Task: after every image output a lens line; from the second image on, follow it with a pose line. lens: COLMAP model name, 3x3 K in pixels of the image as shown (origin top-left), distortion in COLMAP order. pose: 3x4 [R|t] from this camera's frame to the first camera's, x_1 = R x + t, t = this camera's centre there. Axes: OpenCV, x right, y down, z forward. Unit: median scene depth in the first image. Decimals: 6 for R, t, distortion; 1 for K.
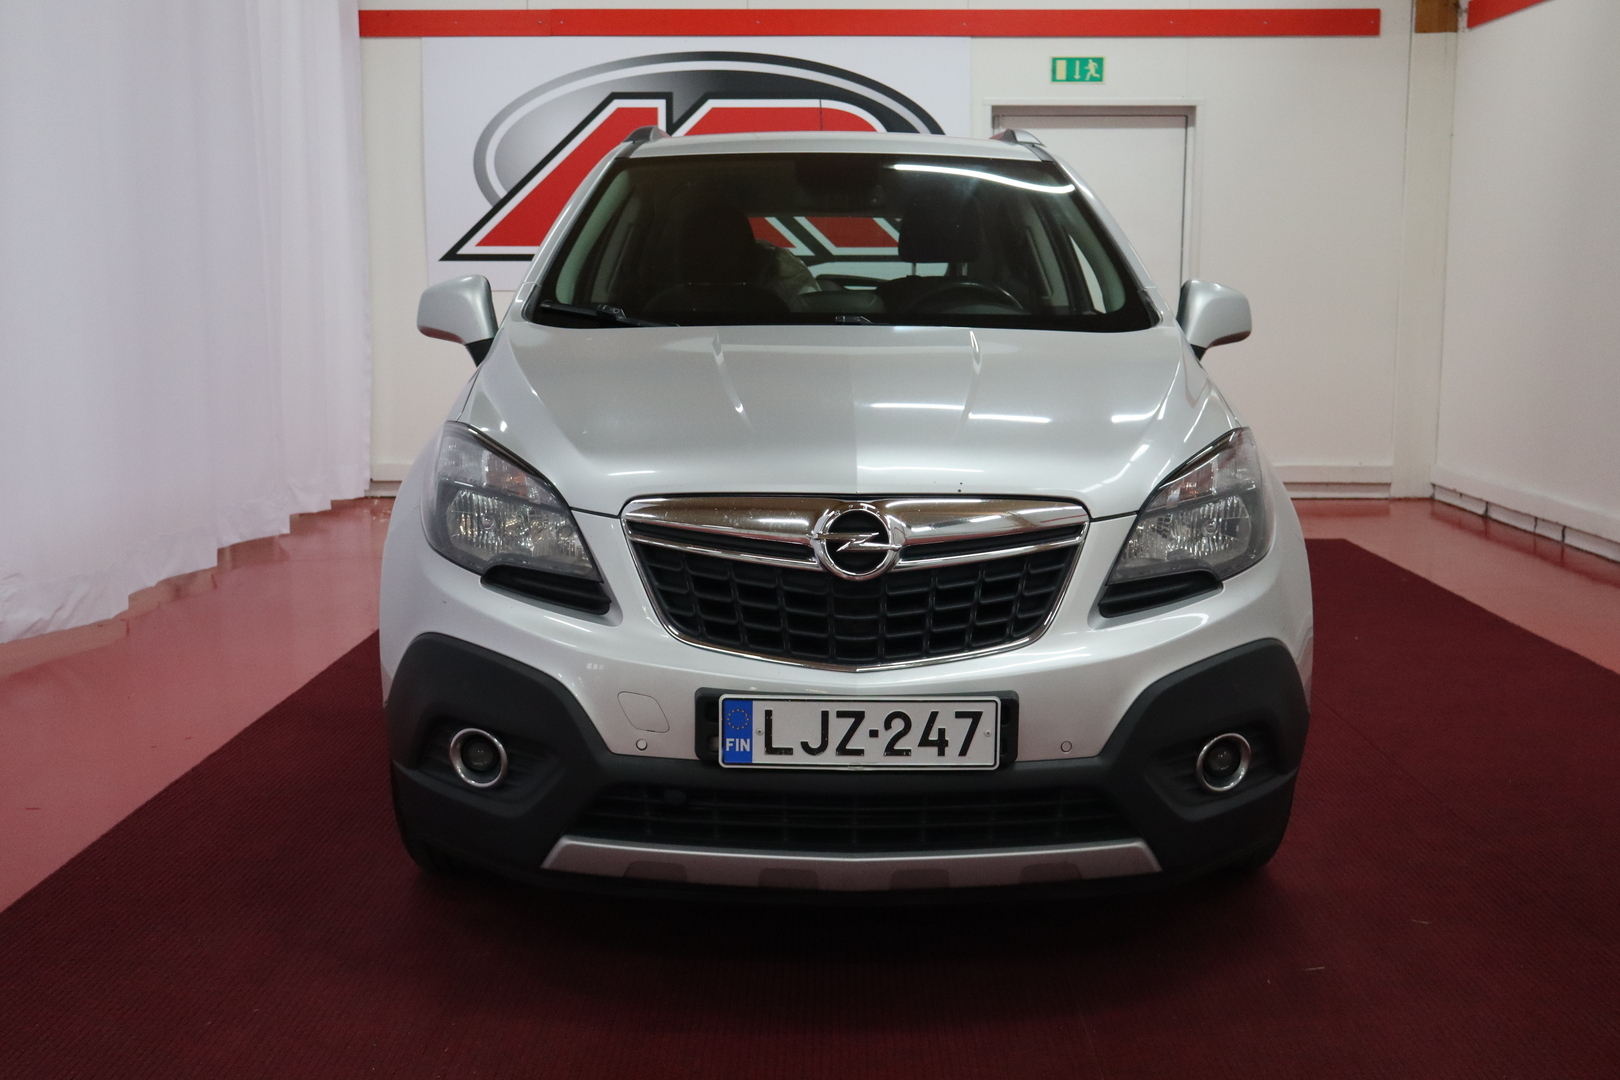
lens RADIAL K [[1790.2, 0, 810.0], [0, 1790.2, 540.0], [0, 0, 1]] dist [0.008332, 0.010141]
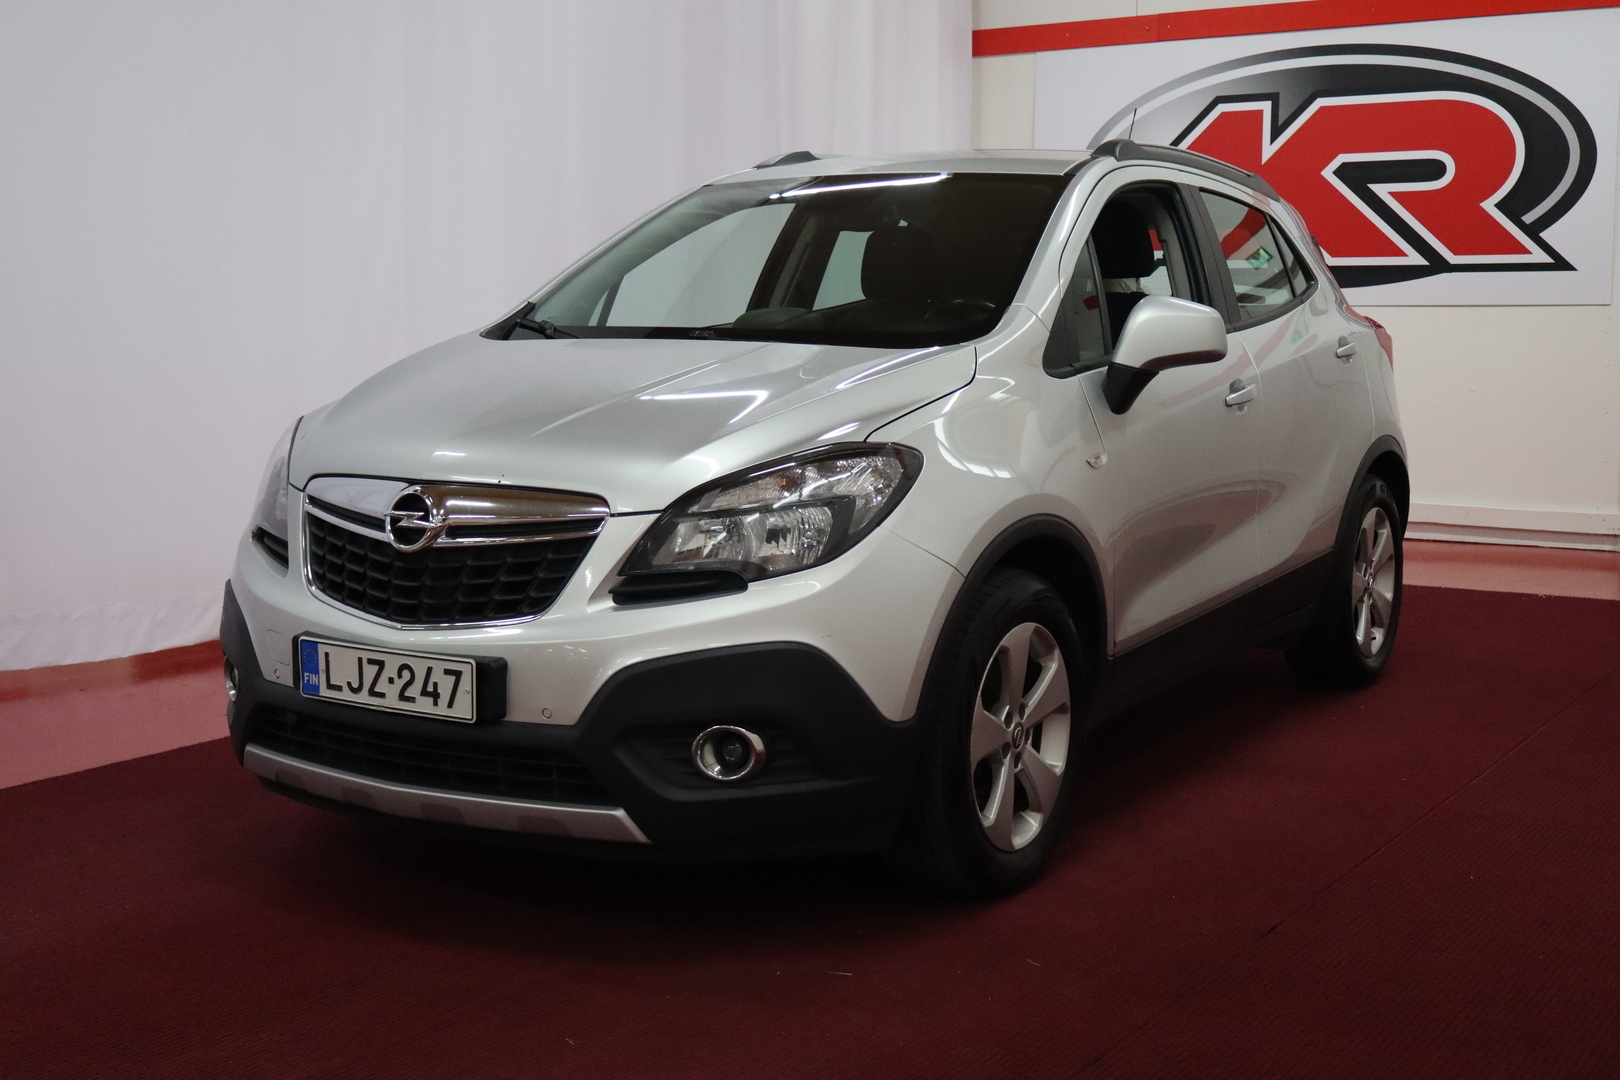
lens RADIAL K [[1987.1, 0, 810.0], [0, 1987.1, 540.0], [0, 0, 1]] dist [0.004750, 0.003753]
pose [[0.846773, 0.062246, -0.528299, 0.934277], [-0.073071, 0.997327, 0.000389, -0.005324], [0.526911, 0.038274, 0.849058, 0.024329]]
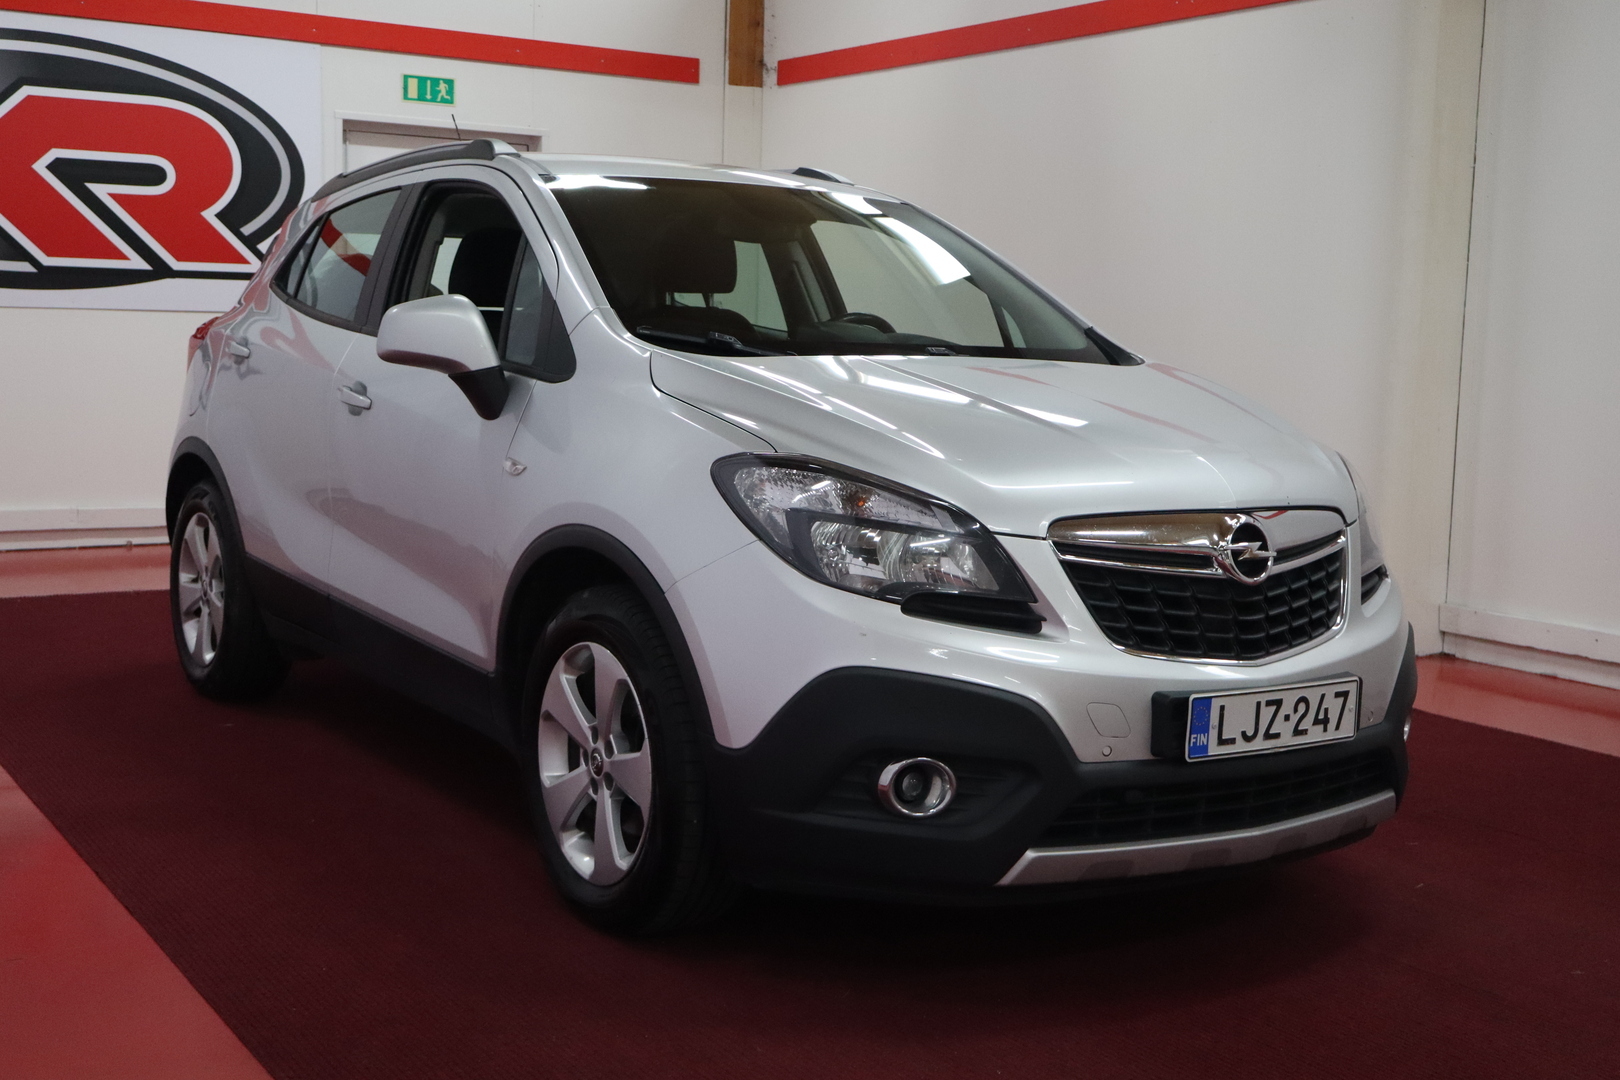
lens RADIAL K [[1887.7, 0, 810.0], [0, 1887.7, 540.0], [0, 0, 1]] dist [-0.003431, -0.009151]
pose [[0.832345, -0.041221, 0.552723, -0.851061], [0.052725, 0.998597, -0.004926, -0.014337], [-0.551744, 0.033243, 0.833351, 0.159980]]
